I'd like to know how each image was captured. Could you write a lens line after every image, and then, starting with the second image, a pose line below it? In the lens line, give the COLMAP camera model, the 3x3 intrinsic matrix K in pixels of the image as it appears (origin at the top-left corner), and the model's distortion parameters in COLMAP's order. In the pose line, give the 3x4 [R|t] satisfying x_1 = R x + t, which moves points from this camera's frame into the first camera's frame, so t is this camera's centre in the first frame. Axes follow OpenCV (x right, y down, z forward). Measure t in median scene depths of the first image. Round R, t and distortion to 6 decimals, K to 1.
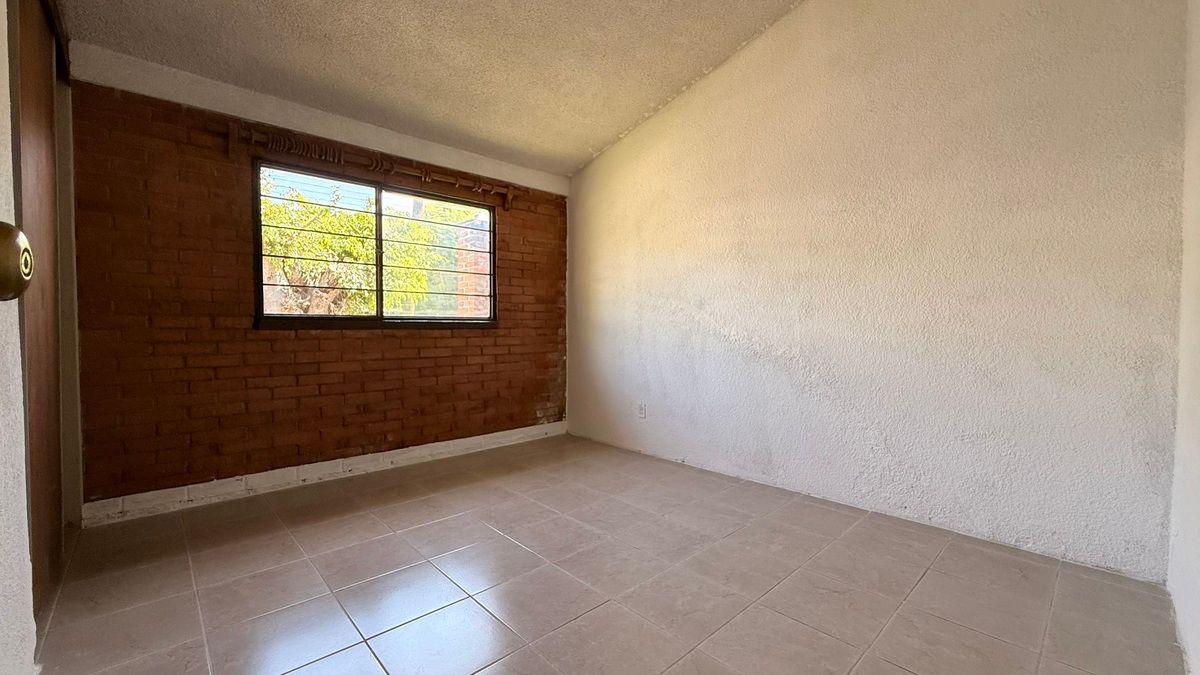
lens RADIAL K [[479.5, 0, 599.7], [0, 479.5, 336.7], [0, 0, 1]] dist [-0.000320, 0.000053]
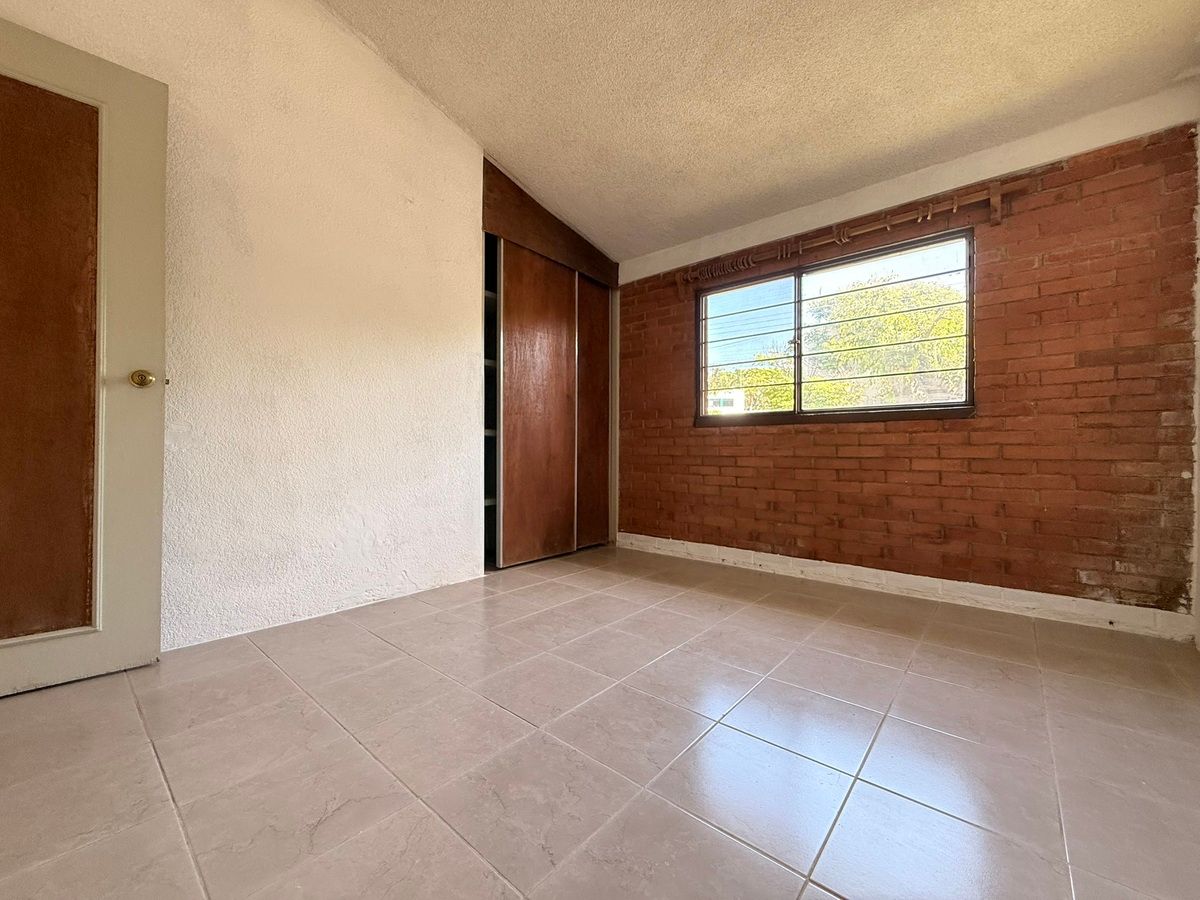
lens RADIAL K [[478.2, 0, 599.8], [0, 478.2, 448.8], [0, 0, 1]] dist [-0.000750, -0.000202]
pose [[0.106415, -0.006984, -0.994297, 0.400902], [-0.026414, 0.999603, -0.009848, 0.048000], [0.993971, 0.027311, 0.106188, 0.495346]]
